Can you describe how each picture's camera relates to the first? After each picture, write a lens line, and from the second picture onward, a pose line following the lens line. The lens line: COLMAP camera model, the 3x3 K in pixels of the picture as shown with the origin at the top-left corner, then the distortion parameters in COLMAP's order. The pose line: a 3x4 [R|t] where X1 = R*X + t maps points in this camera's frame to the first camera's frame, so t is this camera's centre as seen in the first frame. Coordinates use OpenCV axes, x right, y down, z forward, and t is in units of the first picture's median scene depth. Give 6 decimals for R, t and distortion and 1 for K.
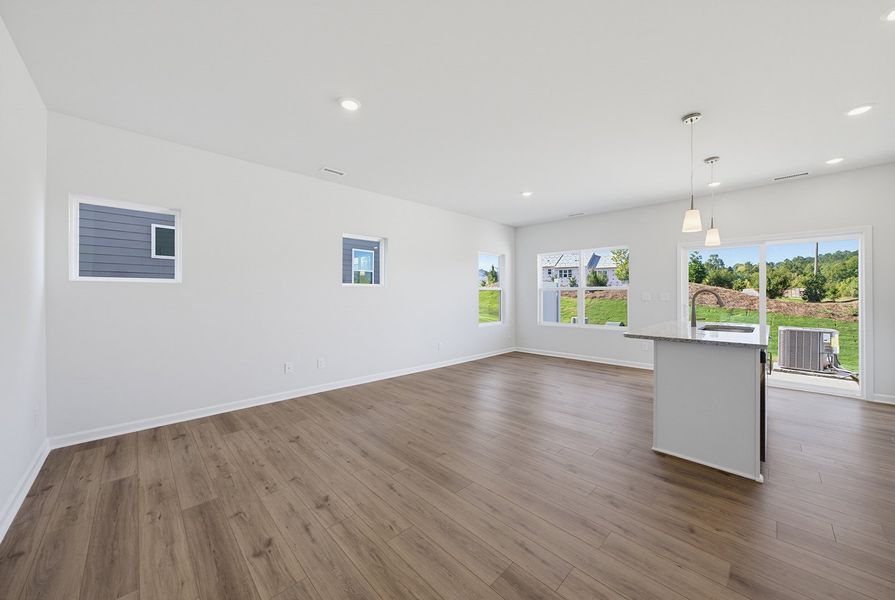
lens RADIAL K [[326.2, 0, 457.0], [0, 326.2, 292.7], [0, 0, 1]] dist [0.006895, 0.000300]
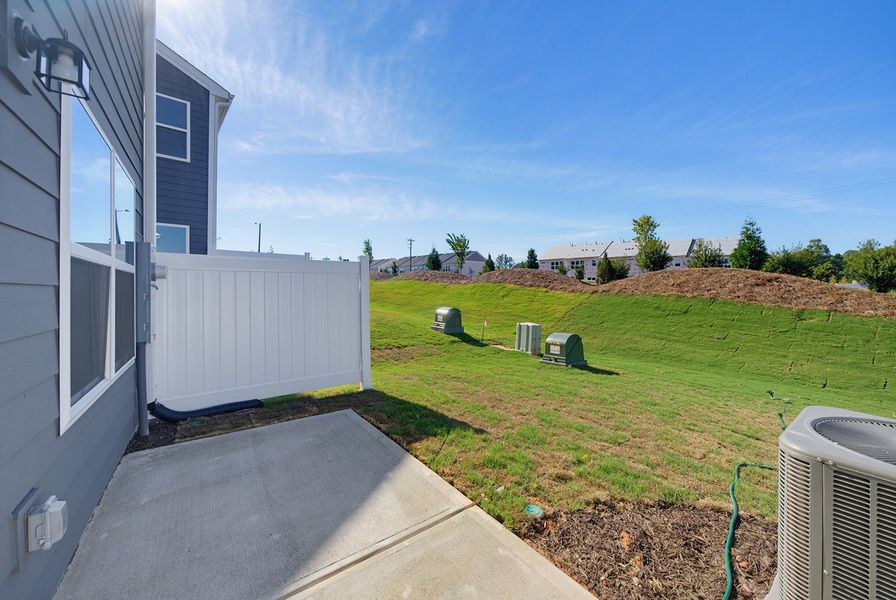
lens RADIAL K [[337.0, 0, 465.9], [0, 337.0, 288.6], [0, 0, 1]] dist [0.001550, 0.000206]
pose [[0.989349, -0.007668, -0.145359, 0.689234], [0.007399, 0.999970, -0.002392, 0.016490], [0.145373, 0.001291, 0.989376, 0.643941]]
